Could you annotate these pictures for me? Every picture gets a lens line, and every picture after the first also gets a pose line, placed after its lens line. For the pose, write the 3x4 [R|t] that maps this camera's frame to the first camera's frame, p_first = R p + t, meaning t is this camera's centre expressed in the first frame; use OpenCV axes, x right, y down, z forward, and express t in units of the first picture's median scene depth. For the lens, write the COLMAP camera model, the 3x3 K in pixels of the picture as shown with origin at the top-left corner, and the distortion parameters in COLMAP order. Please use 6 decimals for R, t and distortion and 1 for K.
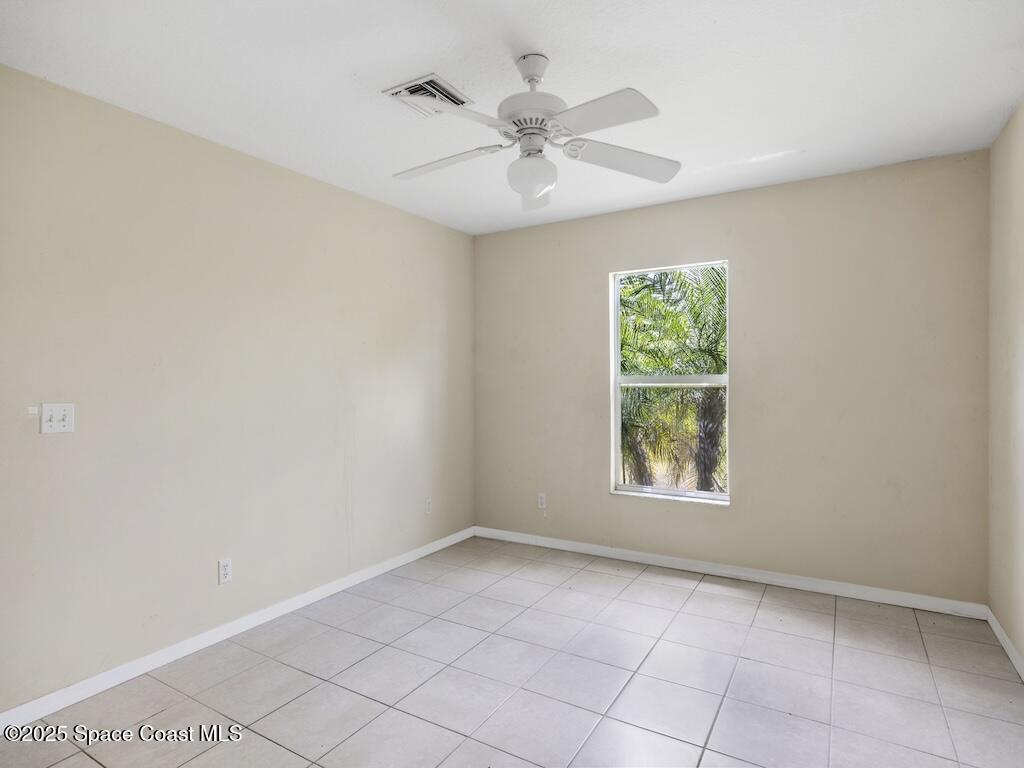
lens RADIAL K [[543.3, 0, 512.0], [0, 543.3, 384.0], [0, 0, 1]] dist [-0.000652, 0.000193]
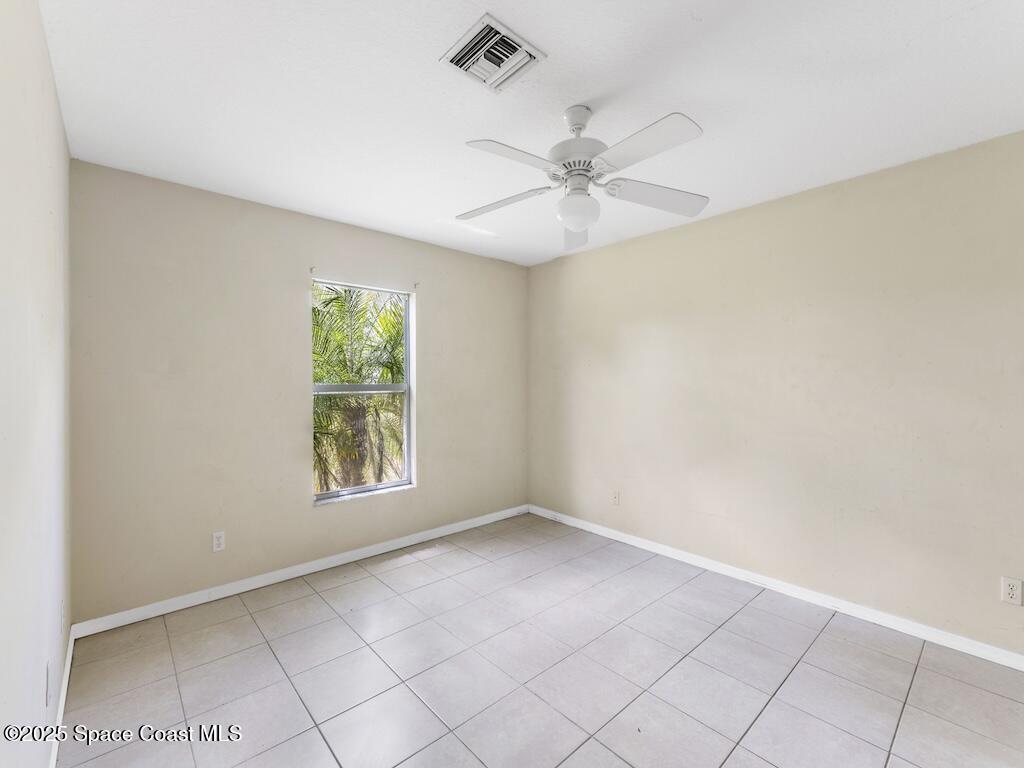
lens RADIAL K [[441.5, 0, 511.2], [0, 441.5, 381.2], [0, 0, 1]] dist [0.008006, -0.000758]
pose [[0.301571, 0.004469, 0.953433, -0.517009], [0.002098, 0.999983, -0.005351, -0.017955], [-0.953441, 0.003614, 0.301557, 0.470596]]
